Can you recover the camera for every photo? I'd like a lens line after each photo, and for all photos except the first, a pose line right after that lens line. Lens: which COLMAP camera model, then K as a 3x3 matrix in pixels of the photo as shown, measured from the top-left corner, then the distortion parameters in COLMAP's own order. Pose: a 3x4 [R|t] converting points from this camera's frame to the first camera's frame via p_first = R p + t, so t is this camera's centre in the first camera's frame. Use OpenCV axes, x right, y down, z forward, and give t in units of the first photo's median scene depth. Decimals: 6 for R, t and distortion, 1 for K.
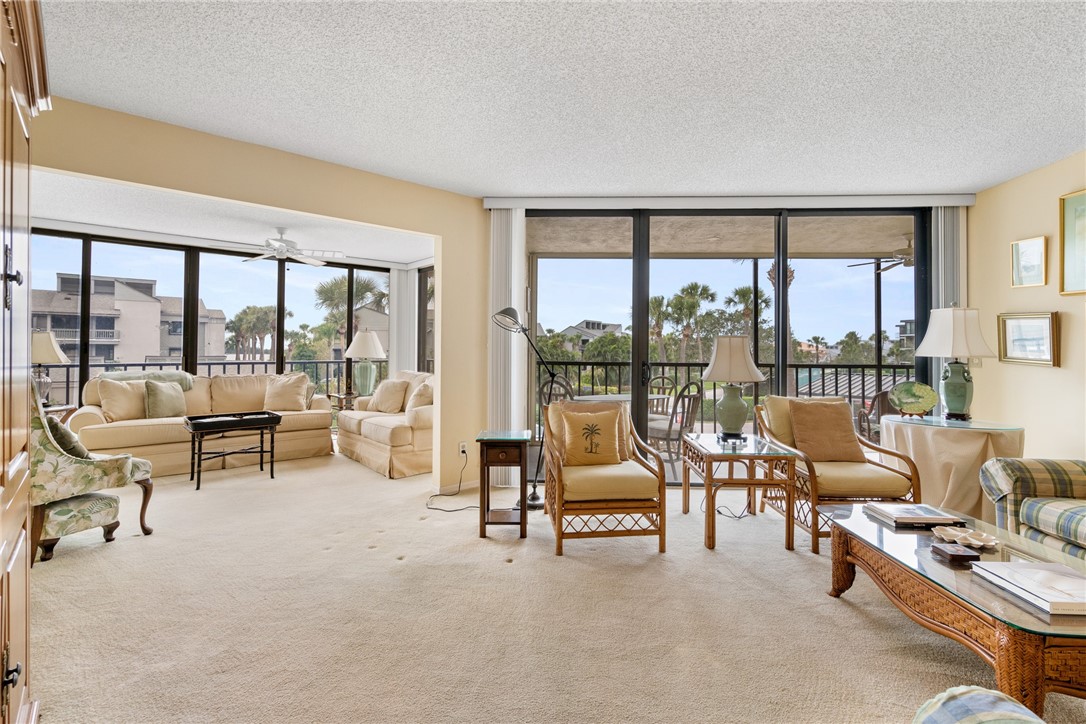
lens RADIAL K [[504.2, 0, 540.7], [0, 504.2, 344.1], [0, 0, 1]] dist [-0.000263, 0.000234]
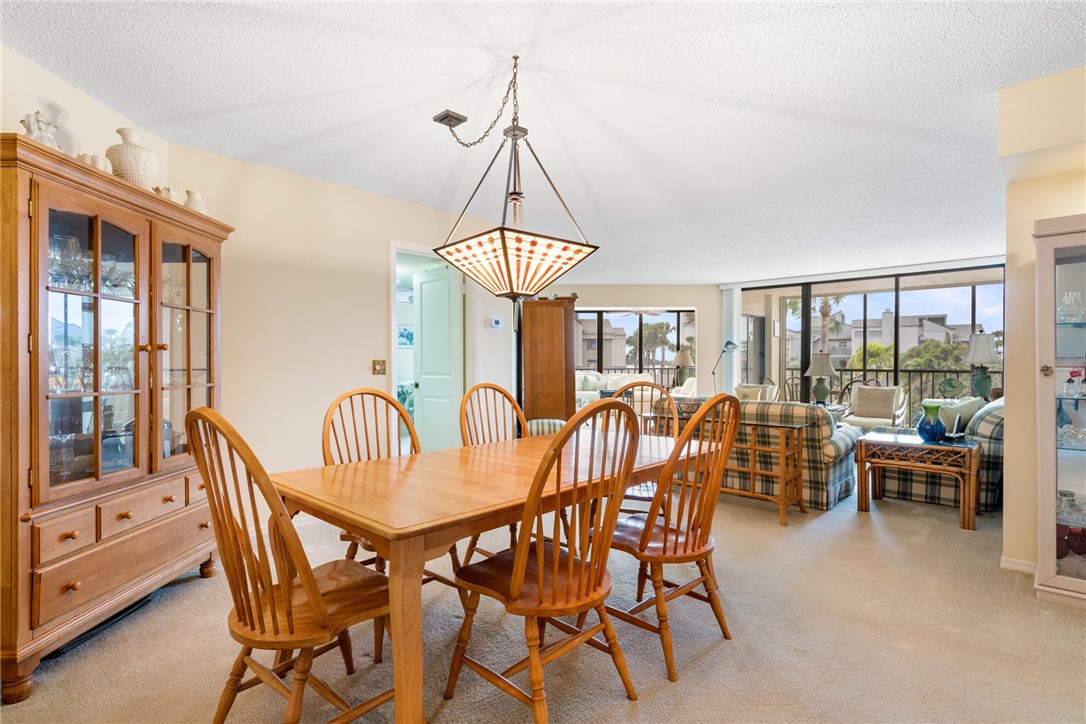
lens RADIAL K [[523.9, 0, 543.0], [0, 523.9, 362.0], [0, 0, 1]] dist [-0.000886, -0.000312]
pose [[0.752020, -0.003422, -0.659132, 0.630714], [0.012978, 0.999870, 0.009616, -0.010589], [0.659013, -0.015785, 0.751966, -0.889810]]
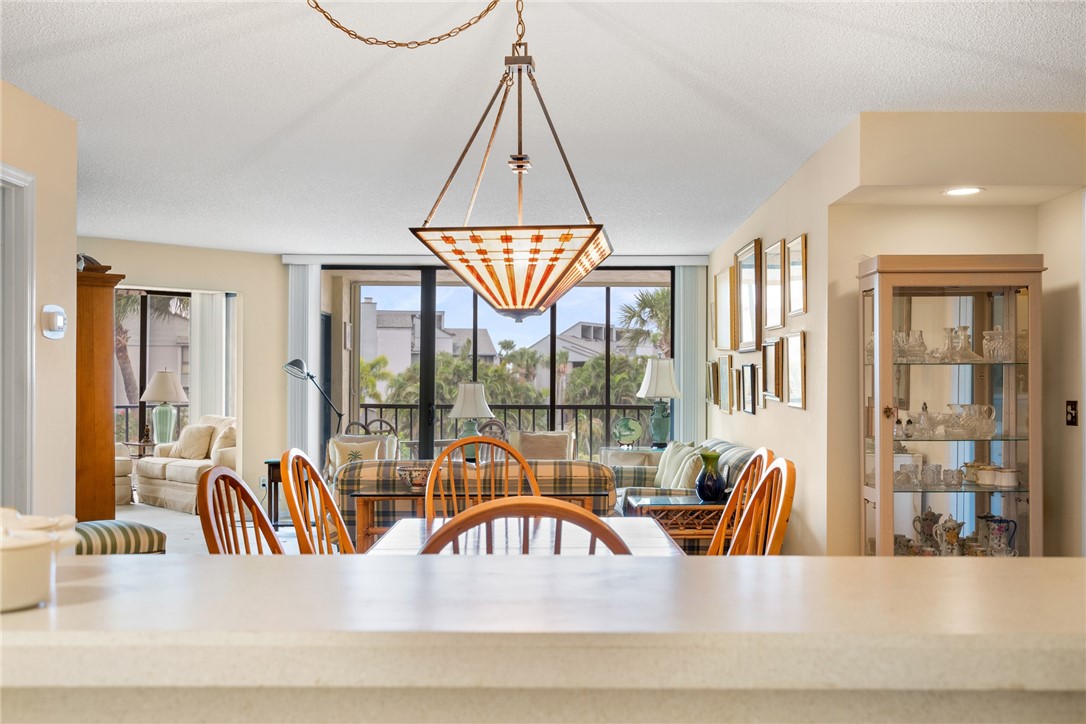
lens RADIAL K [[1066.3, 0, 544.1], [0, 1066.3, 377.9], [0, 0, 1]] dist [0.004945, 0.001631]
pose [[0.999103, -0.004145, 0.042144, 0.308726], [0.003848, 0.999967, 0.007126, -0.031276], [-0.042173, -0.006957, 0.999086, -1.159342]]
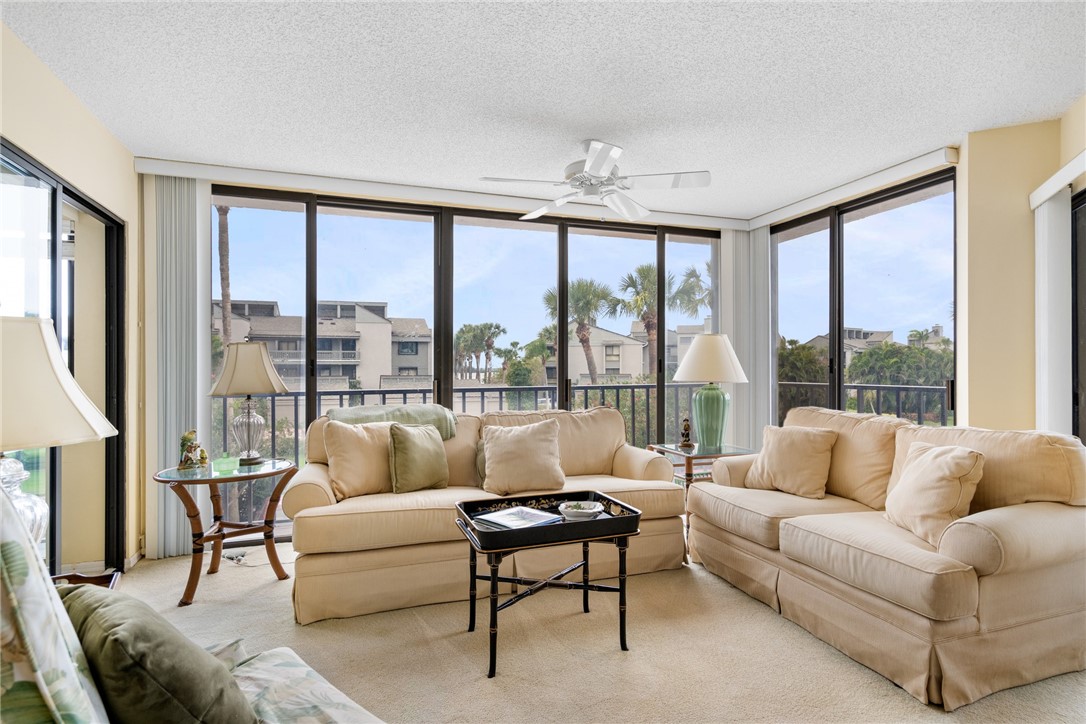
lens RADIAL K [[565.2, 0, 547.3], [0, 565.2, 368.4], [0, 0, 1]] dist [0.001909, 0.000831]
pose [[0.929874, -0.008235, -0.367785, -0.369441], [0.013358, 0.999846, 0.011386, 0.004165], [0.367635, -0.015500, 0.929841, 0.455582]]
